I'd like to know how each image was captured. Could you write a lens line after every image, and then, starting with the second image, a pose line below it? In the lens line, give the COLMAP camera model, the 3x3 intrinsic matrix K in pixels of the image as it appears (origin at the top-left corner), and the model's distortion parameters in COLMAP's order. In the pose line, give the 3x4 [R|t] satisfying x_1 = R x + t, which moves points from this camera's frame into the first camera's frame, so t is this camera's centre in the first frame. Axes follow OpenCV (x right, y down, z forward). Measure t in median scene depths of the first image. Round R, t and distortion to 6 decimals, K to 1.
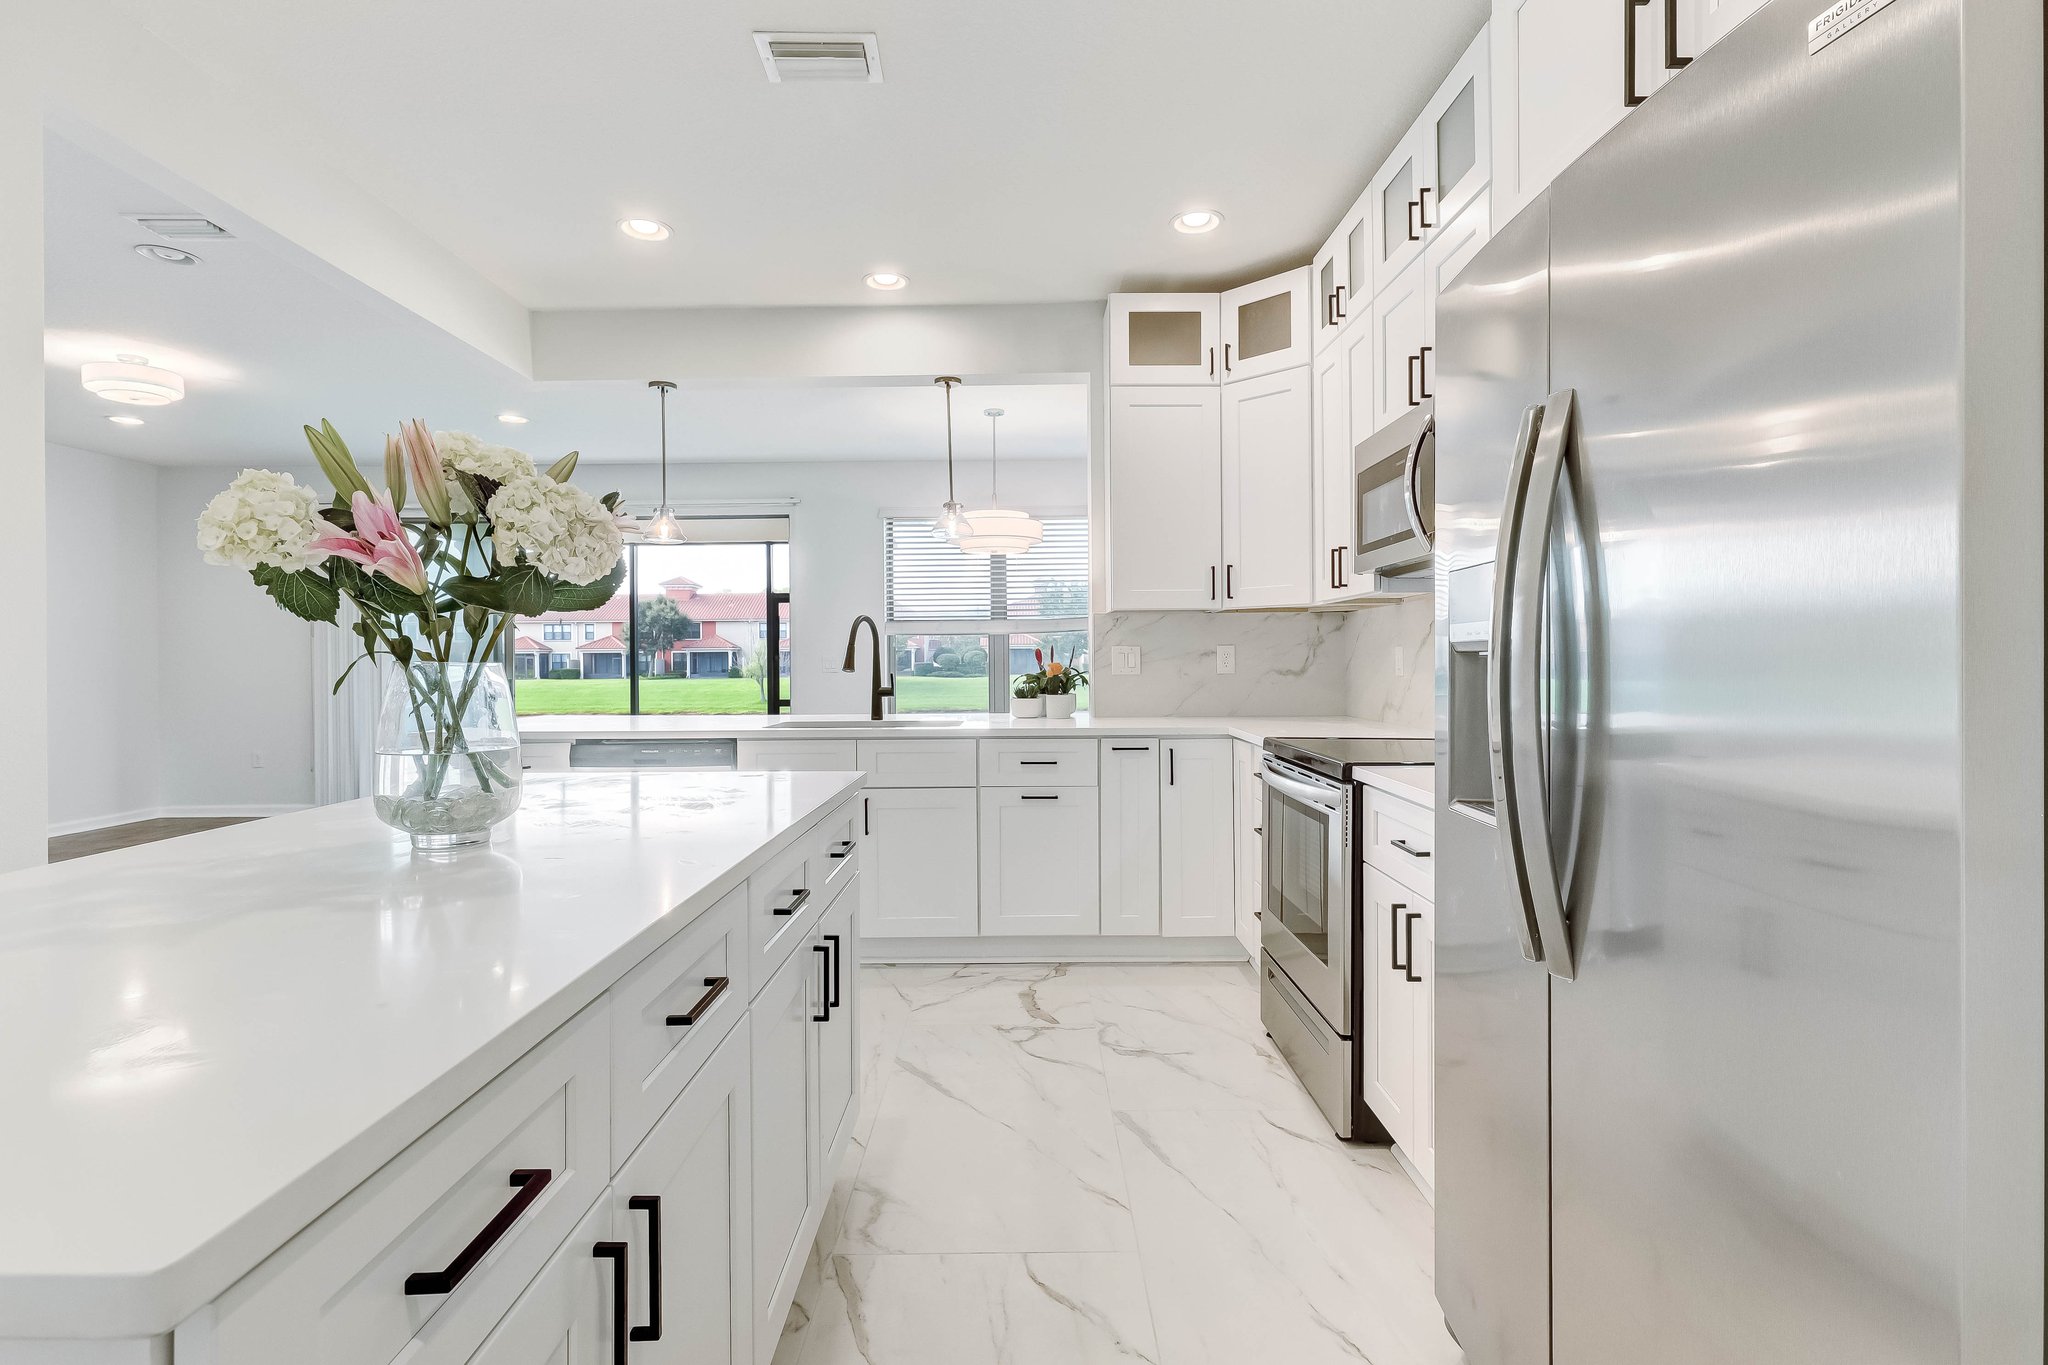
lens RADIAL K [[986.8, 0, 1031.2], [0, 986.8, 659.4], [0, 0, 1]] dist [0.000741, 0.000076]
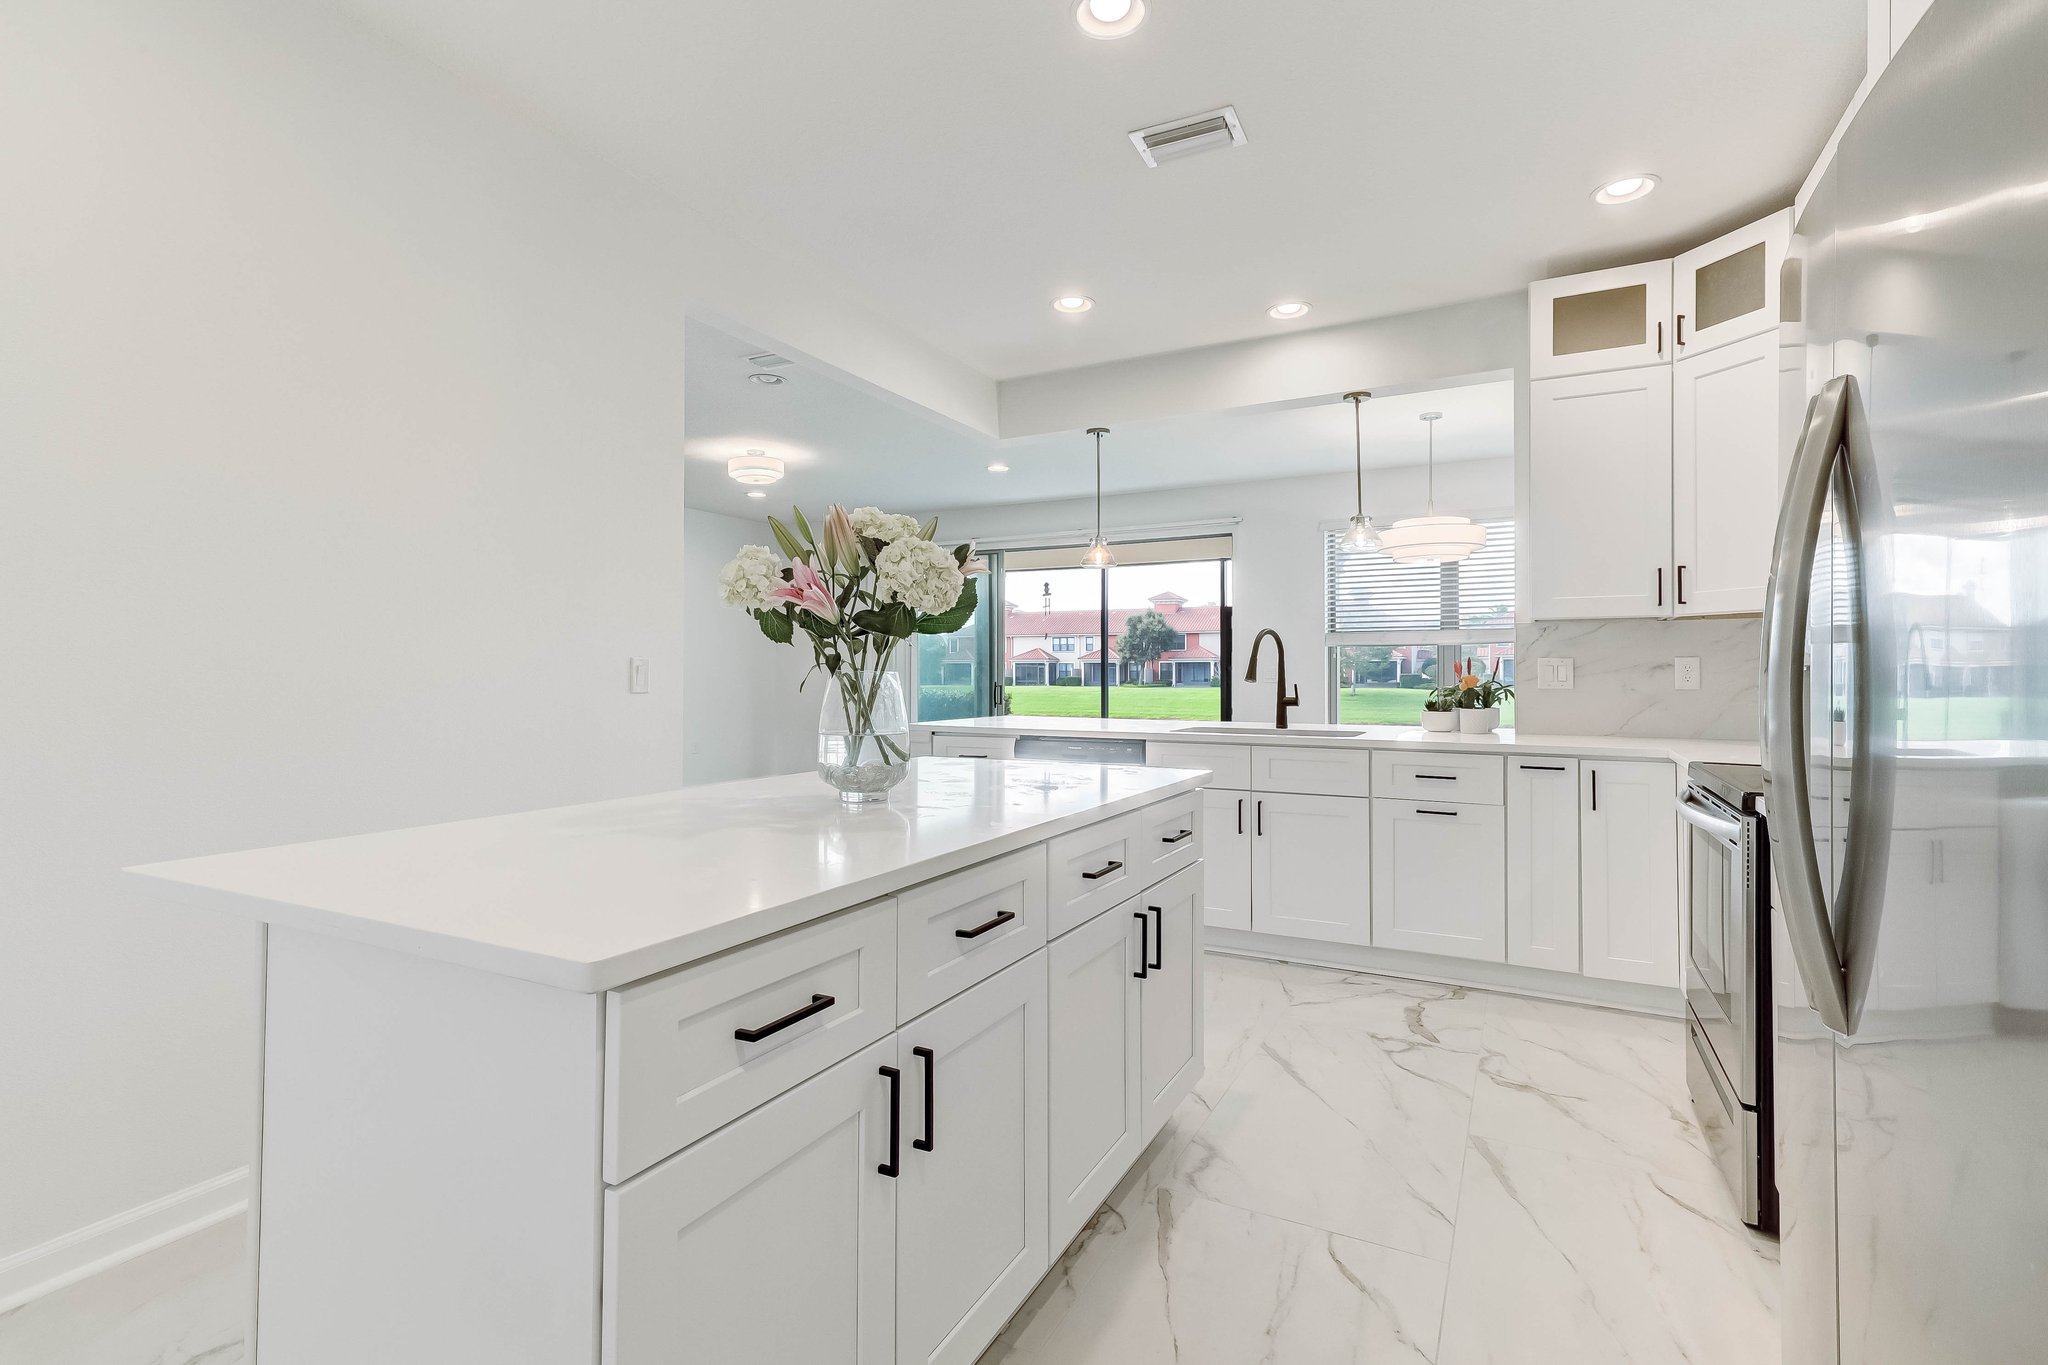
lens RADIAL K [[970.9, 0, 1027.3], [0, 970.9, 657.9], [0, 0, 1]] dist [0.014084, -0.000436]
pose [[0.883205, 0.000550, -0.468986, 0.106604], [-0.006169, 0.999926, -0.010445, -0.001023], [0.468946, 0.012118, 0.883144, -0.046689]]
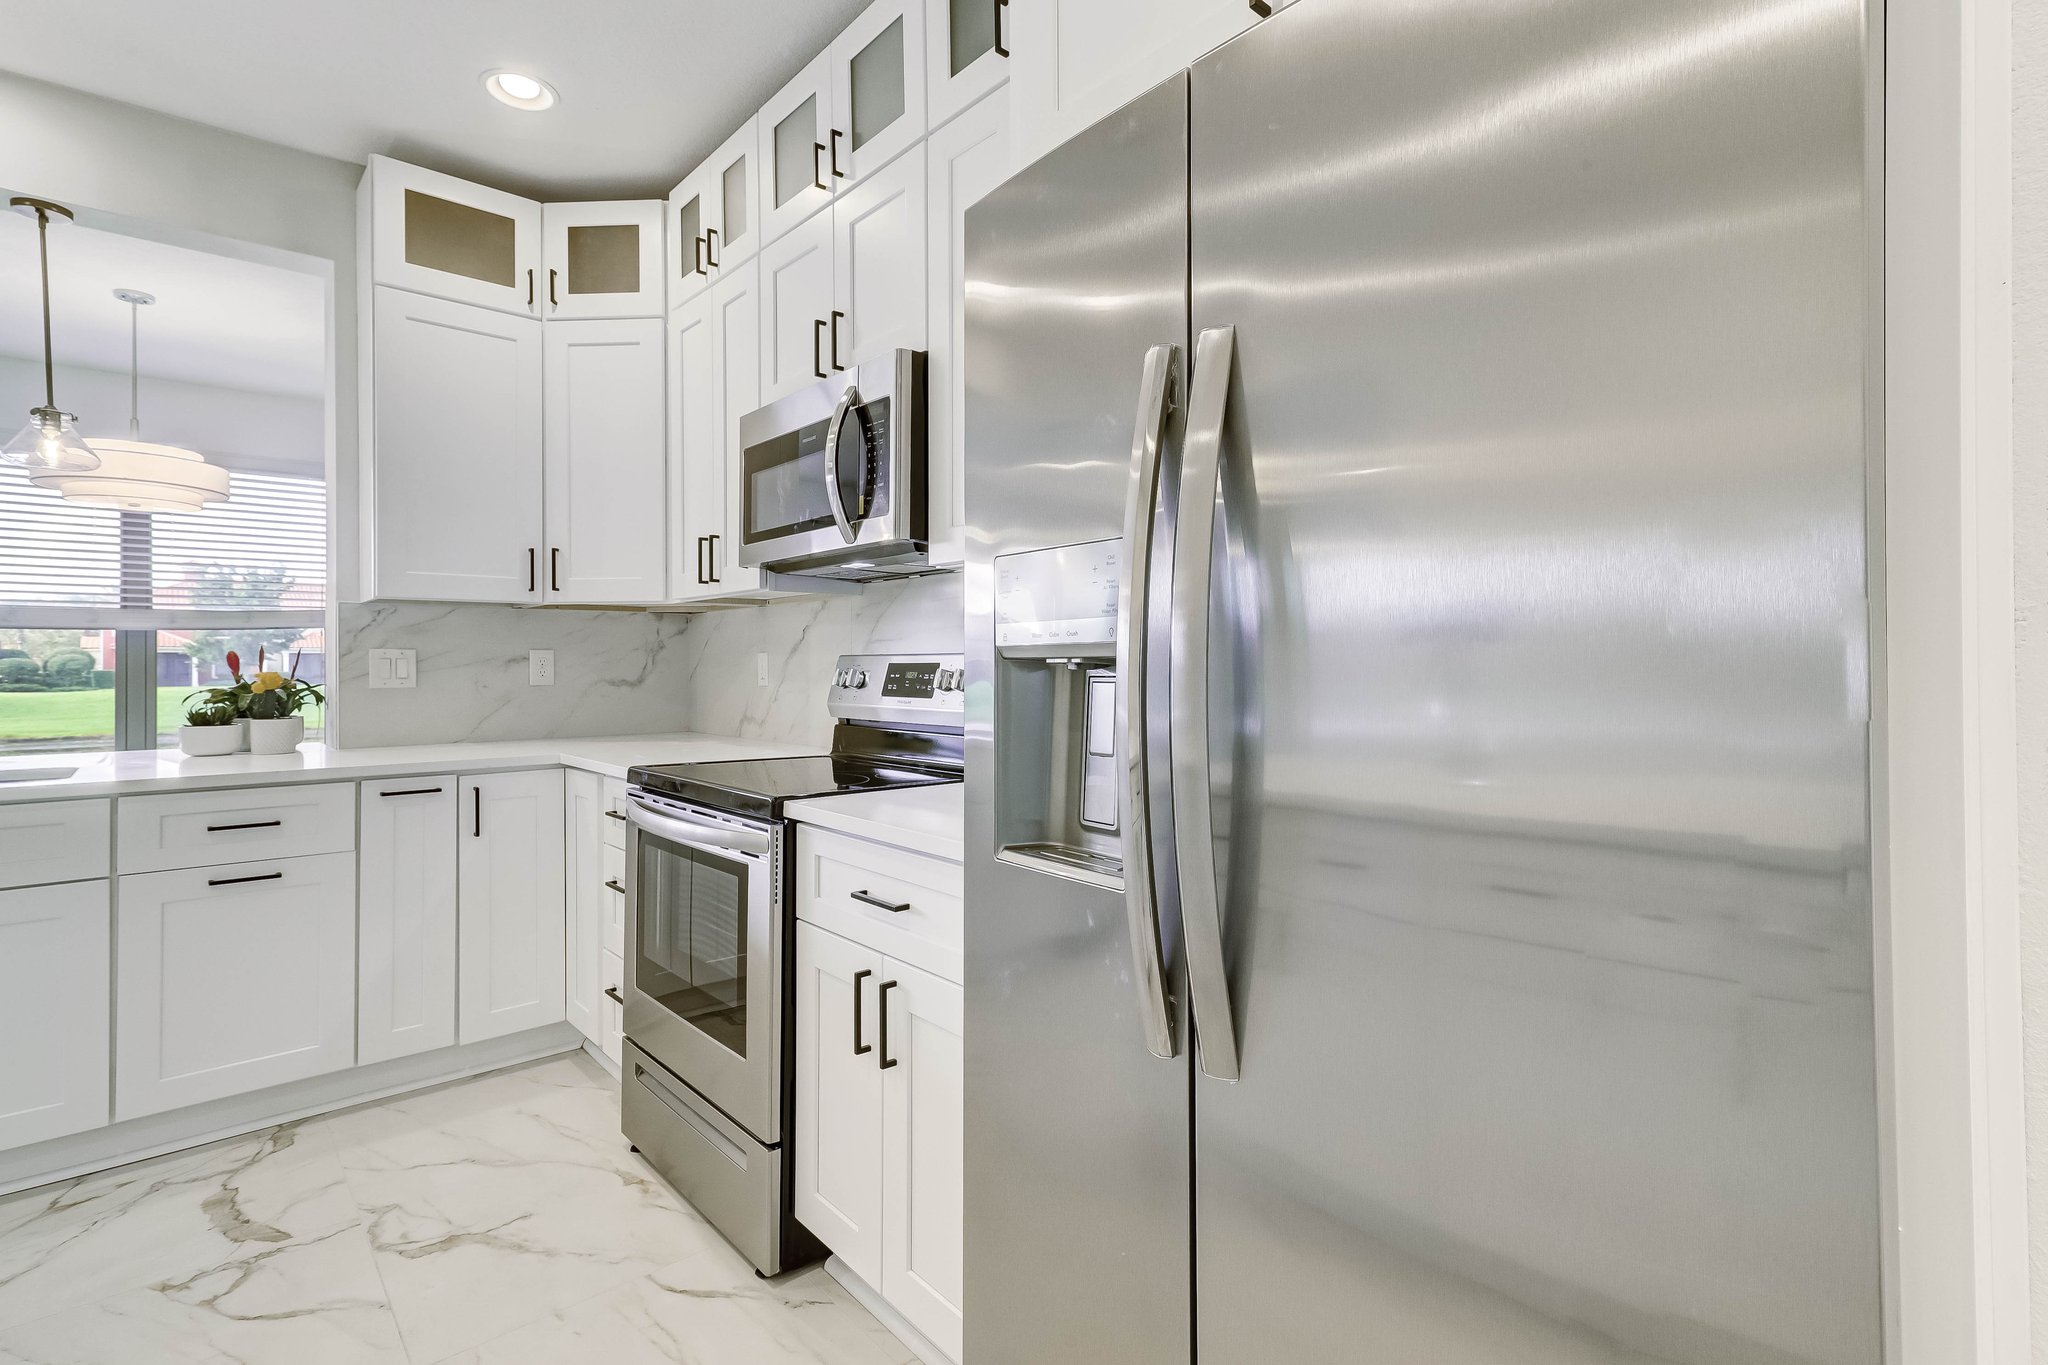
lens RADIAL K [[970.9, 0, 1027.3], [0, 970.9, 657.9], [0, 0, 1]] dist [0.014084, -0.000436]
pose [[0.754777, 0.008435, 0.655927, -0.028715], [-0.001944, 0.999942, -0.010622, 0.000027], [-0.655978, 0.006743, 0.754750, 0.180709]]
